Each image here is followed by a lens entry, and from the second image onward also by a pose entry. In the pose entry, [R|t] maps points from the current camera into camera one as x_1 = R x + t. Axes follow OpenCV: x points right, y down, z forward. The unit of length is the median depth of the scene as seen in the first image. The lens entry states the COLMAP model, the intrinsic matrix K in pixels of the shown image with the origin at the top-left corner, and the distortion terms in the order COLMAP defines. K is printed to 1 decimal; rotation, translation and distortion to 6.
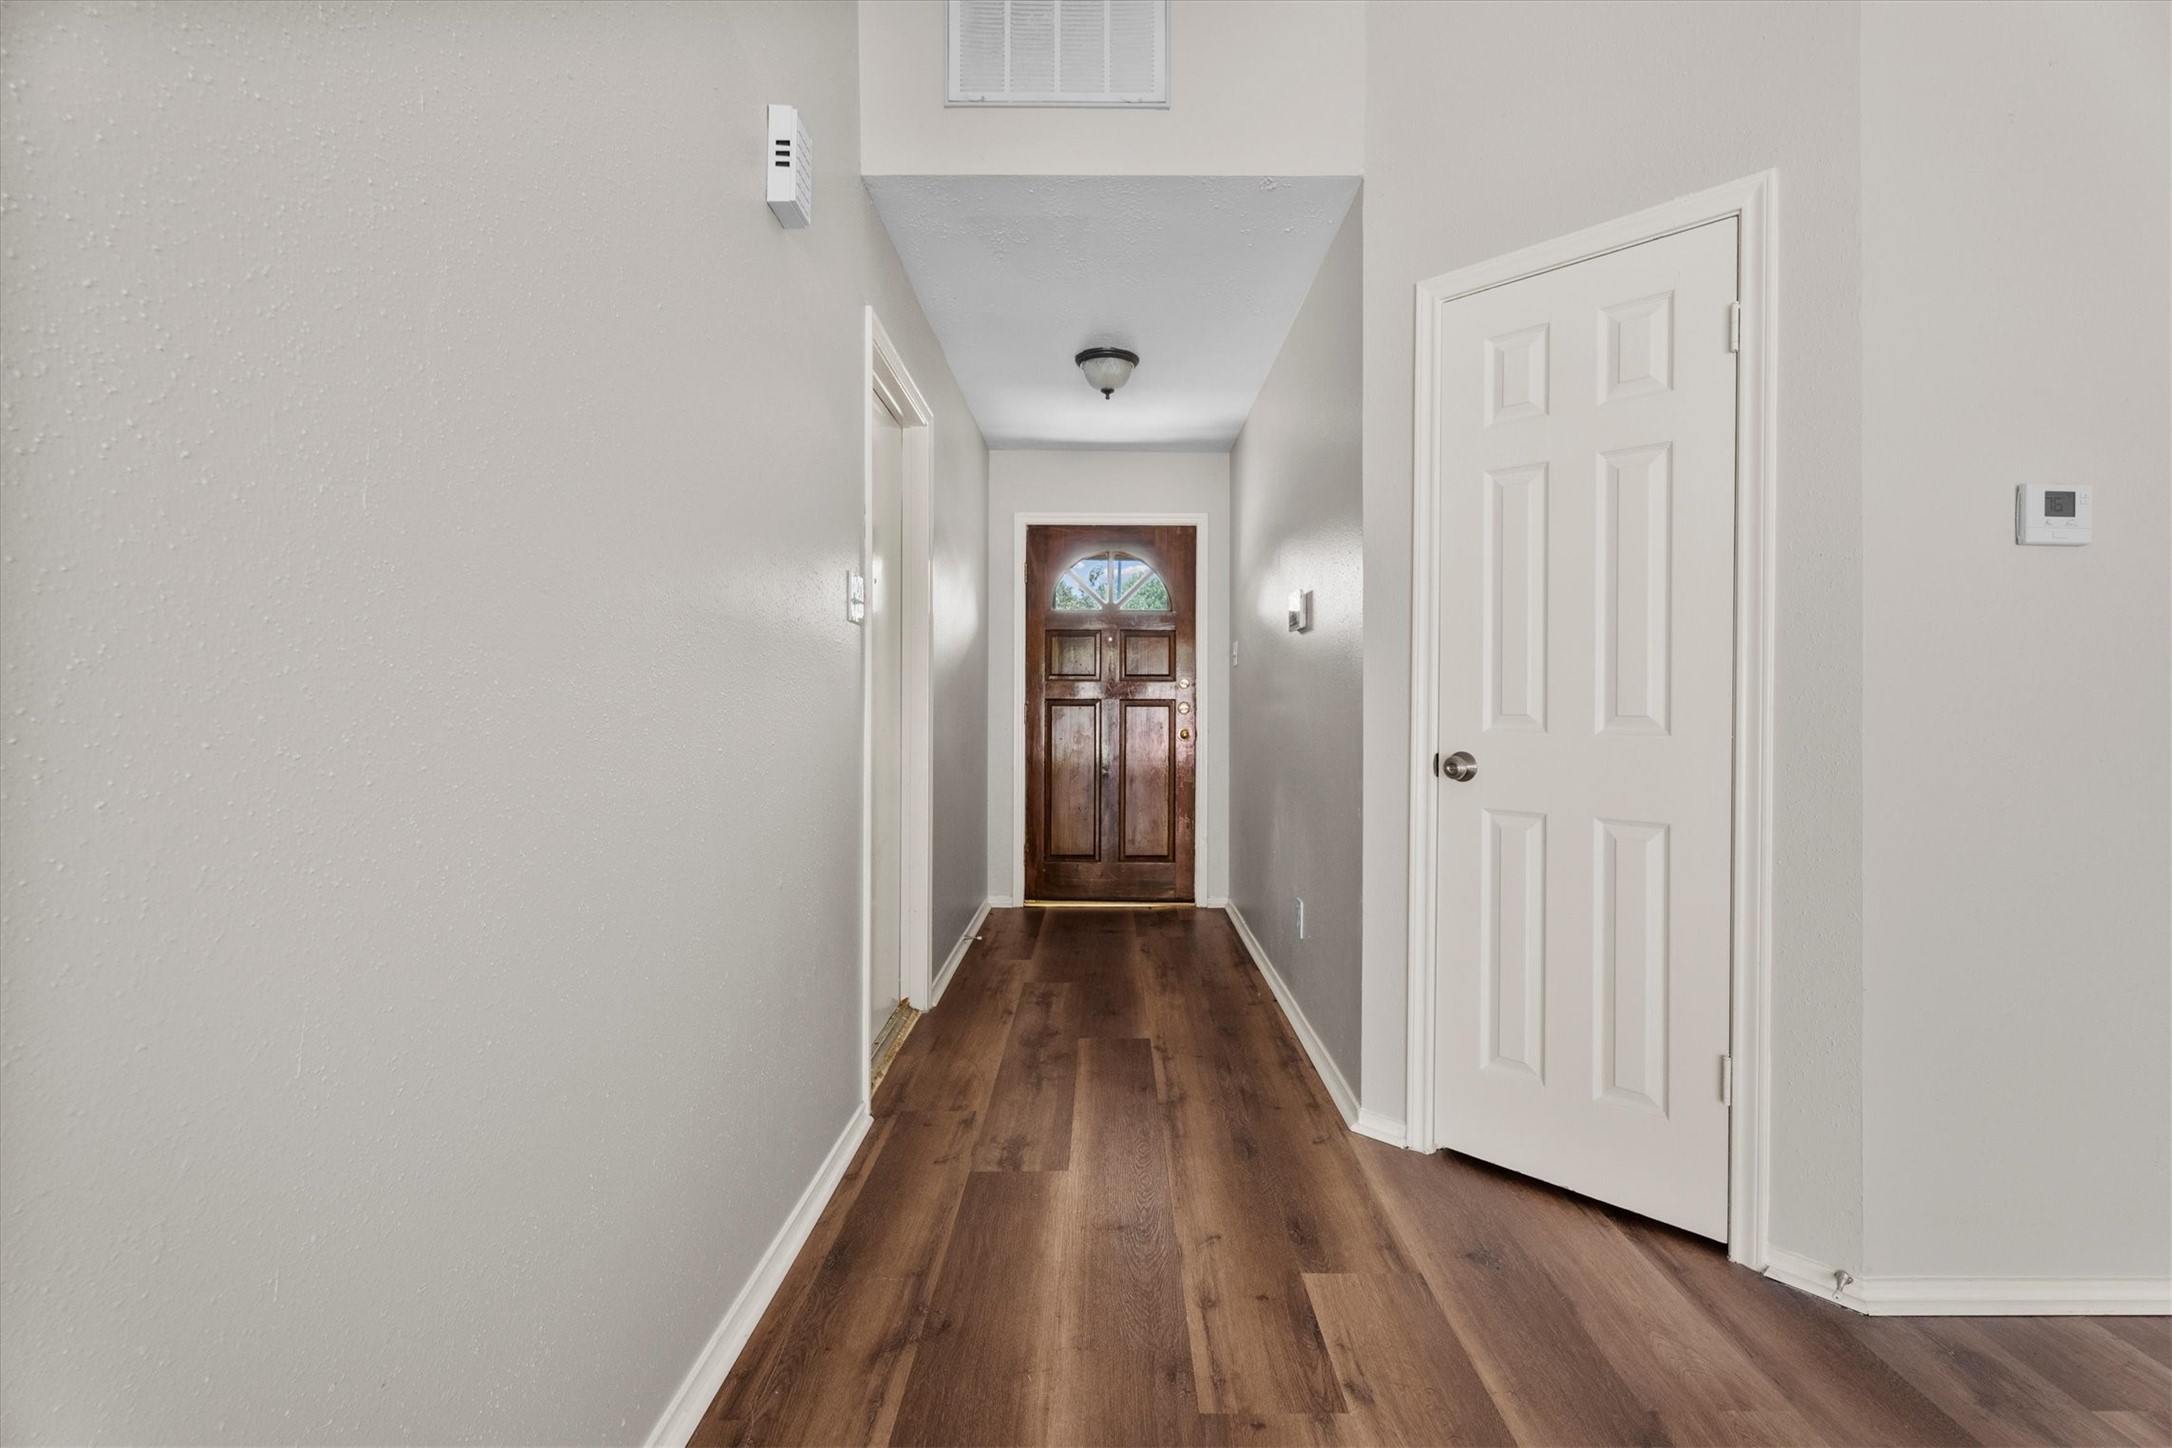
lens RADIAL K [[978.2, 0, 1107.8], [0, 978.2, 697.7], [0, 0, 1]] dist [-0.002567, -0.000162]
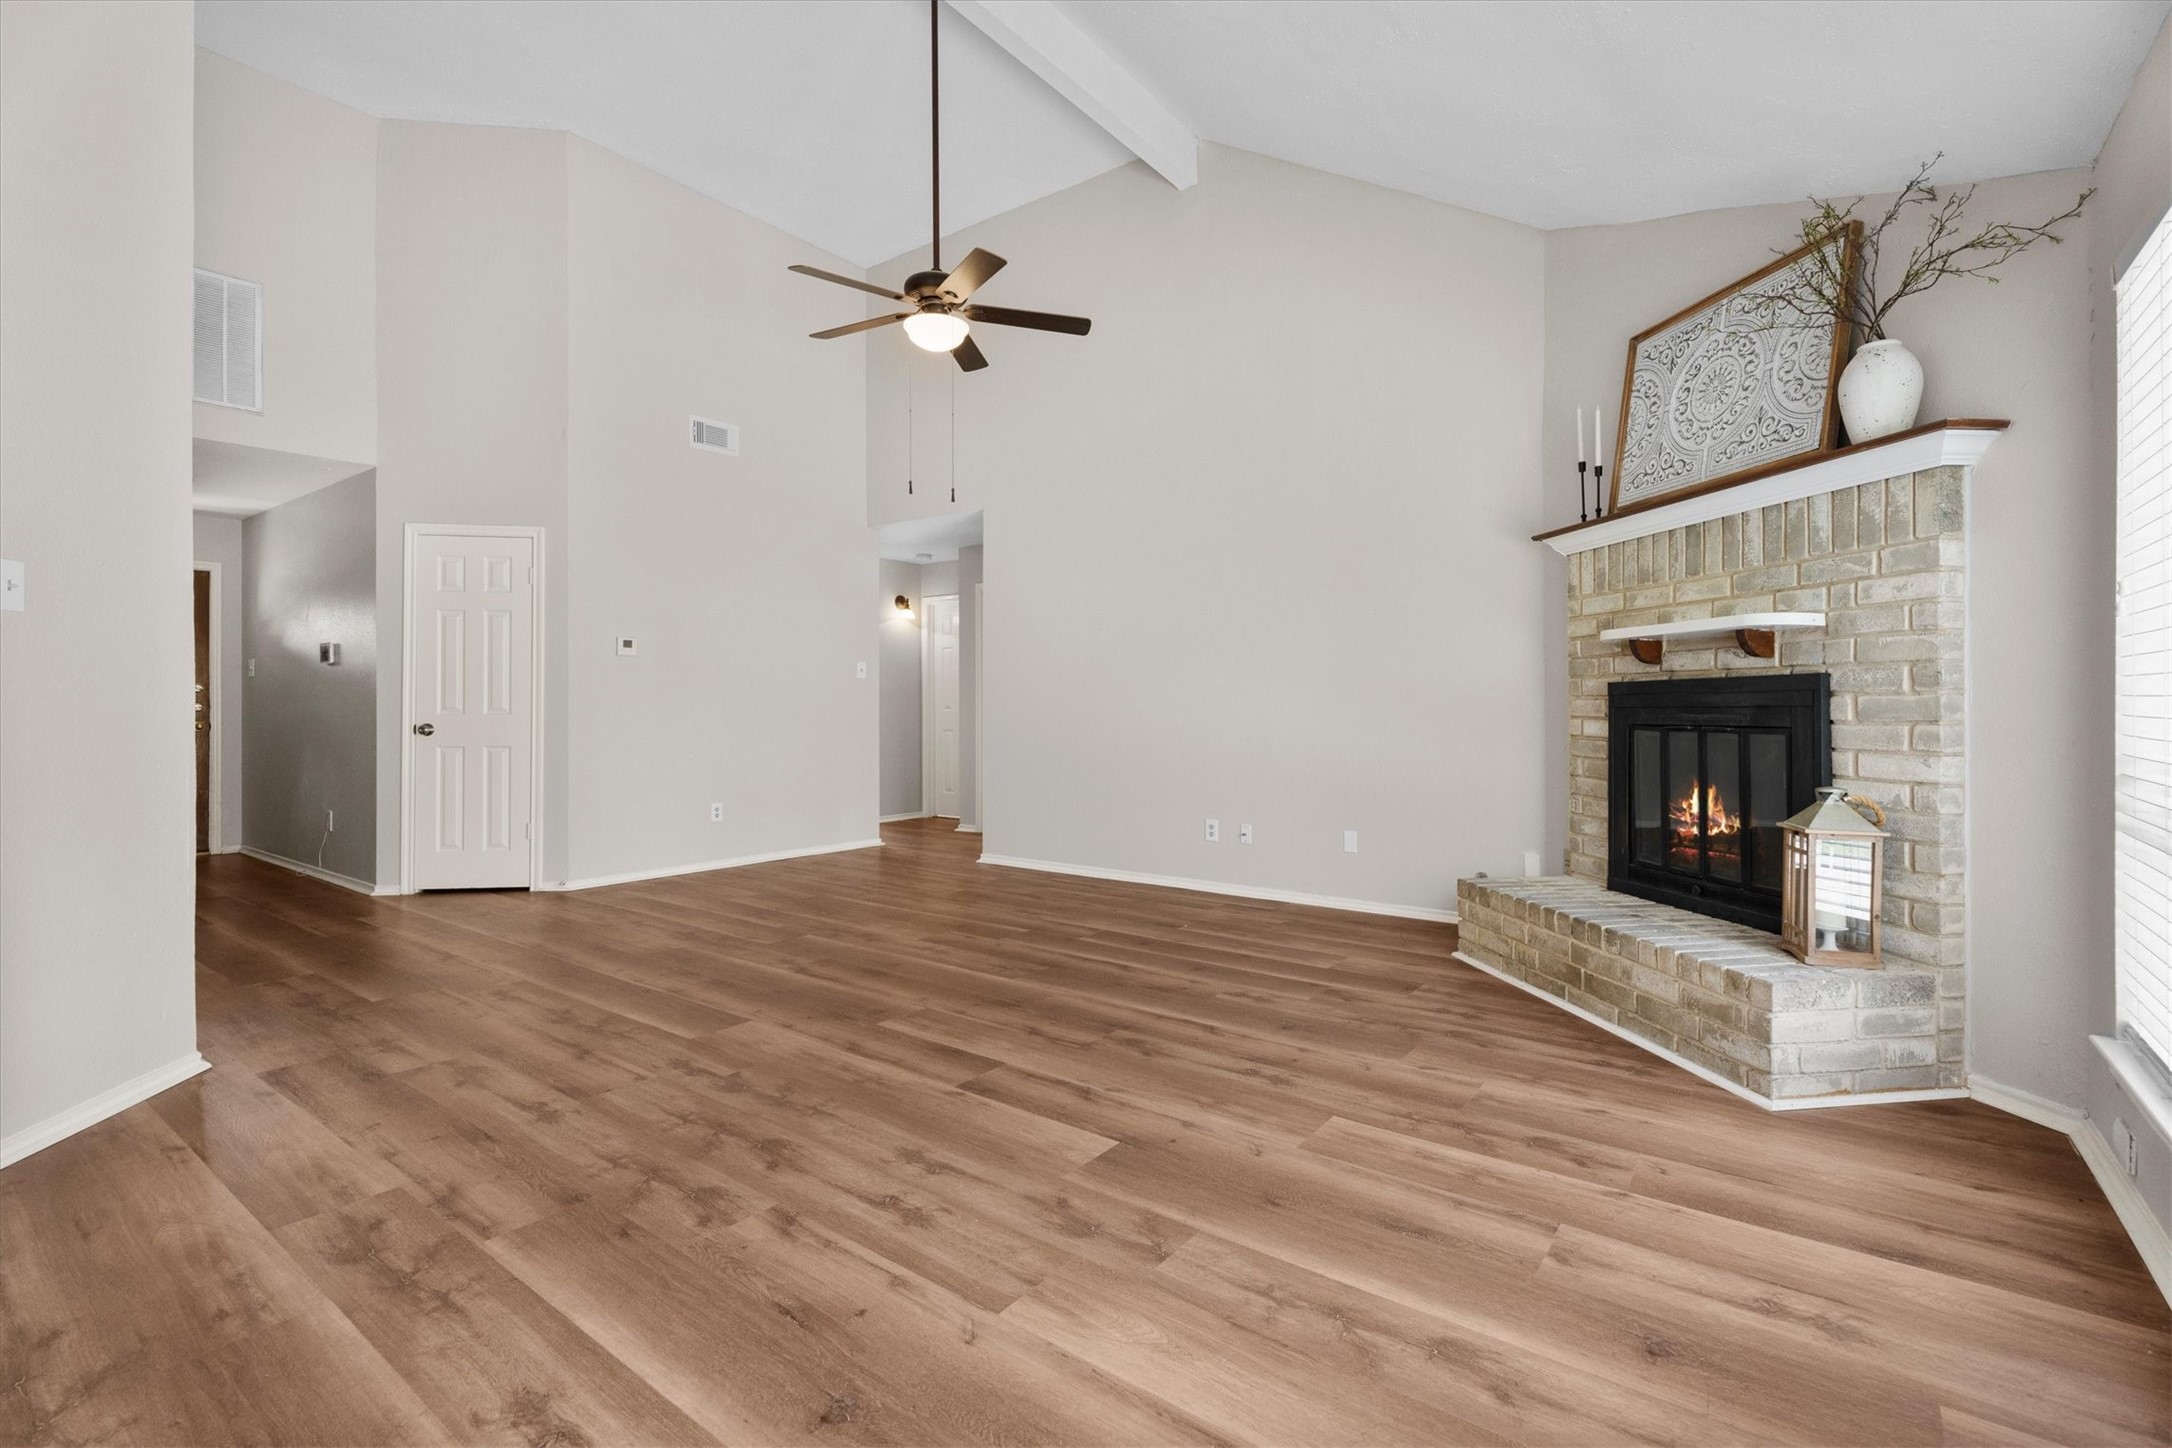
lens RADIAL K [[978.2, 0, 1107.8], [0, 978.2, 697.7], [0, 0, 1]] dist [-0.002567, -0.000162]
pose [[0.591424, -0.002060, 0.806358, -0.593283], [0.000040, 0.999997, 0.002525, -0.014996], [-0.806361, -0.001461, 0.591422, -1.795589]]
